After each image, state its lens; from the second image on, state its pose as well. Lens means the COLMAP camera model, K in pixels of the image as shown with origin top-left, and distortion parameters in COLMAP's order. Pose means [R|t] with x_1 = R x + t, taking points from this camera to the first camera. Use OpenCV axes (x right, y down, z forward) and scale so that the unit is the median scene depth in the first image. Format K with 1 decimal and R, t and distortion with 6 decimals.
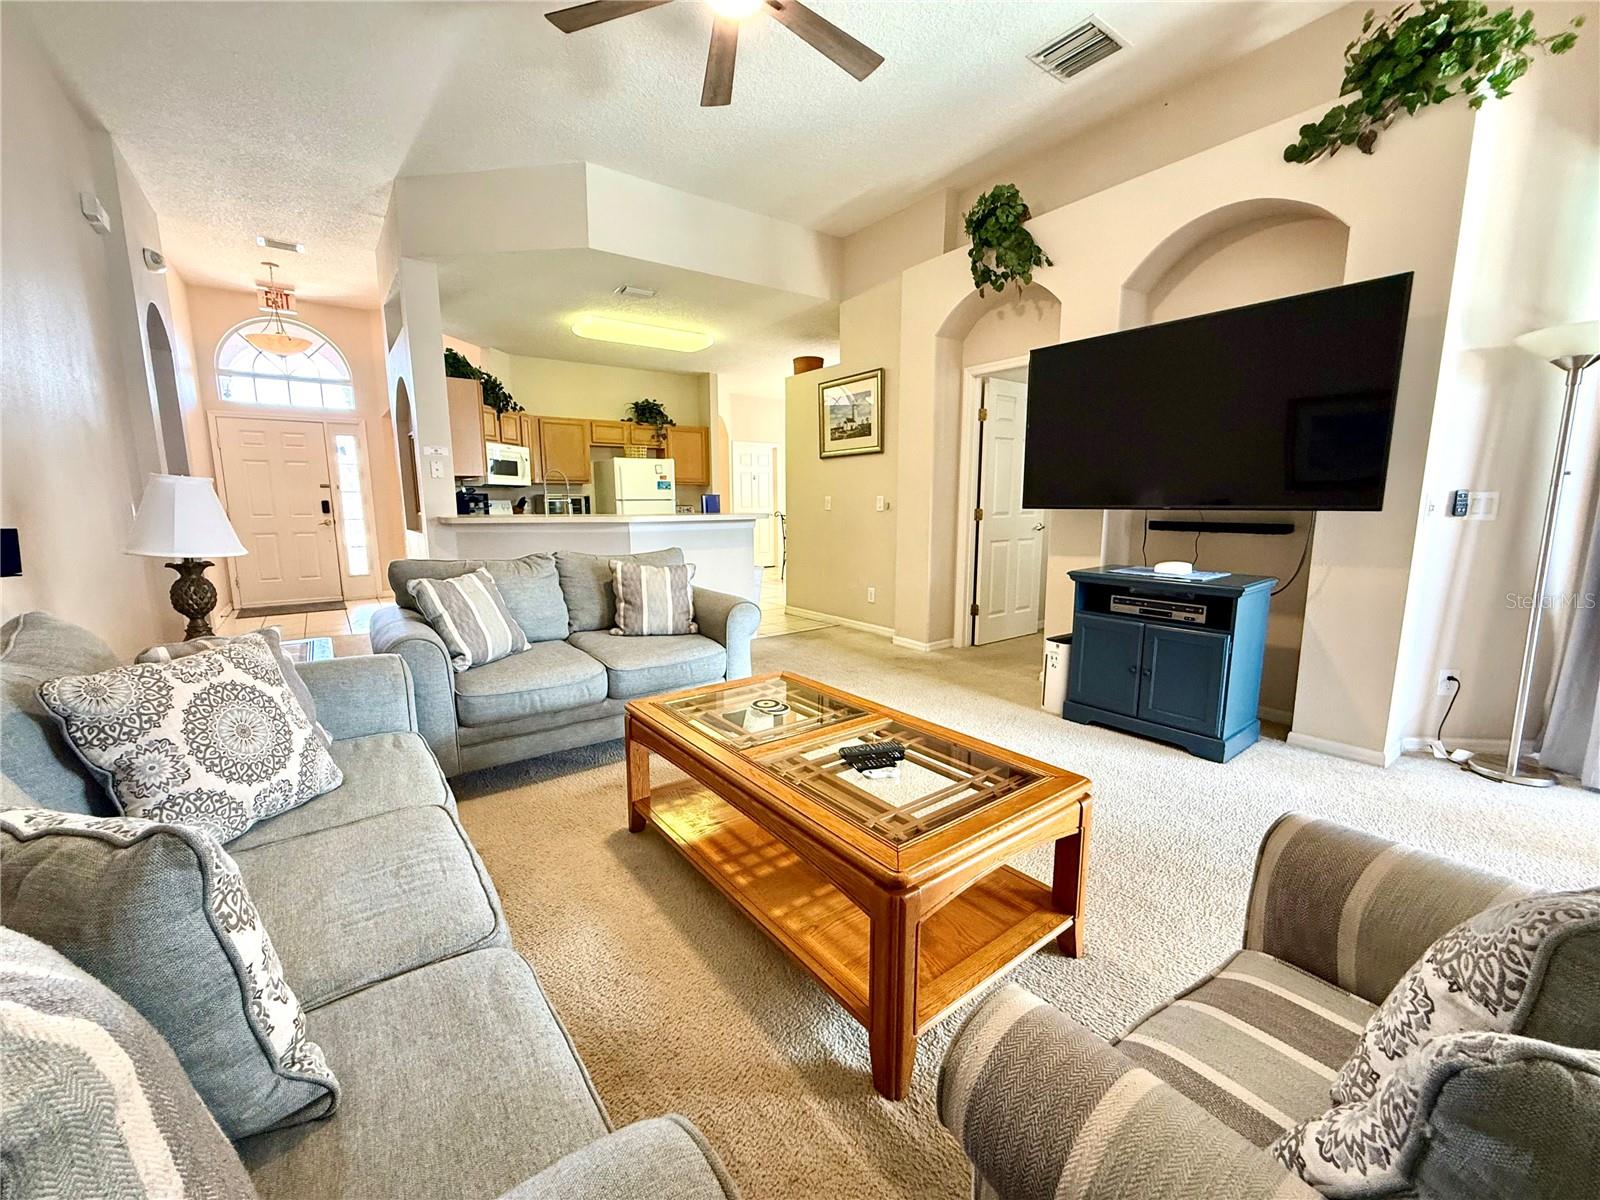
lens RADIAL K [[638.3, 0, 793.4], [0, 638.3, 599.3], [0, 0, 1]] dist [-0.000166, 0.000170]
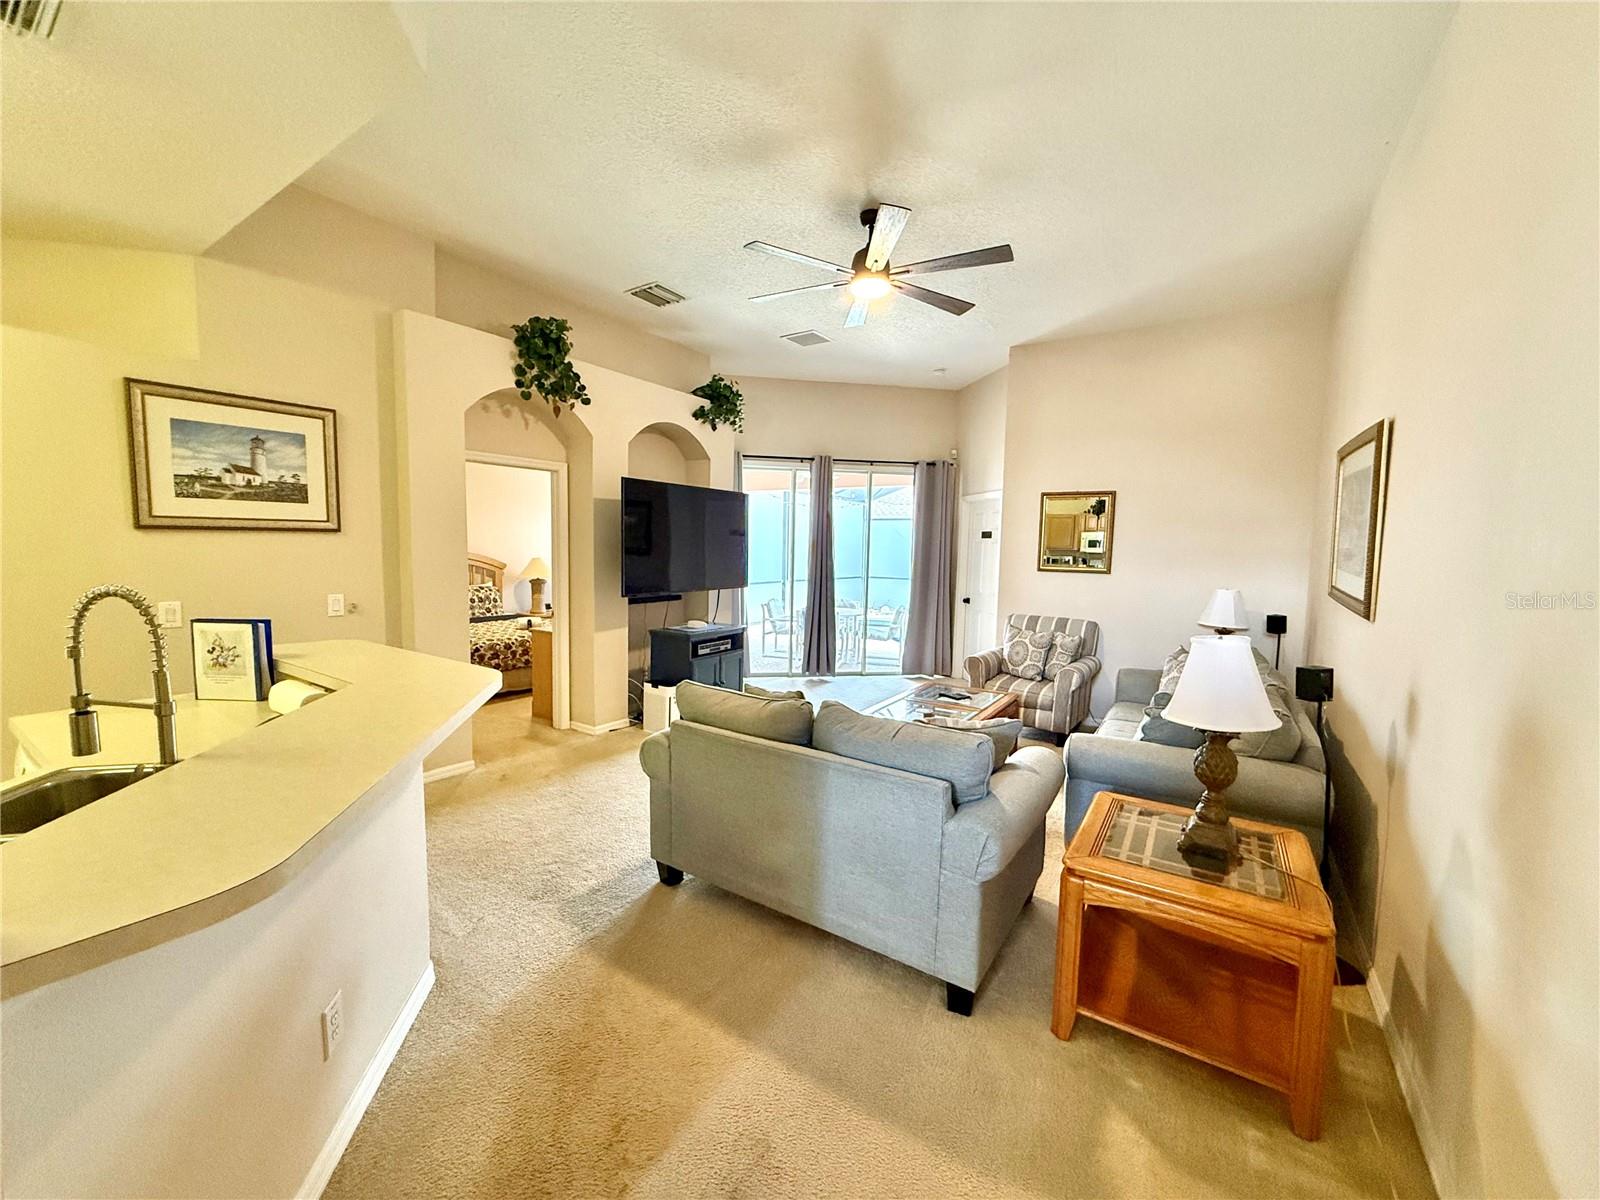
lens RADIAL K [[638.3, 0, 793.4], [0, 638.3, 599.3], [0, 0, 1]] dist [-0.000166, 0.000170]
pose [[-0.340199, -0.082245, 0.936750, -0.796825], [0.126577, 0.983097, 0.132283, -0.221775], [-0.931796, 0.163574, -0.324038, 0.924039]]
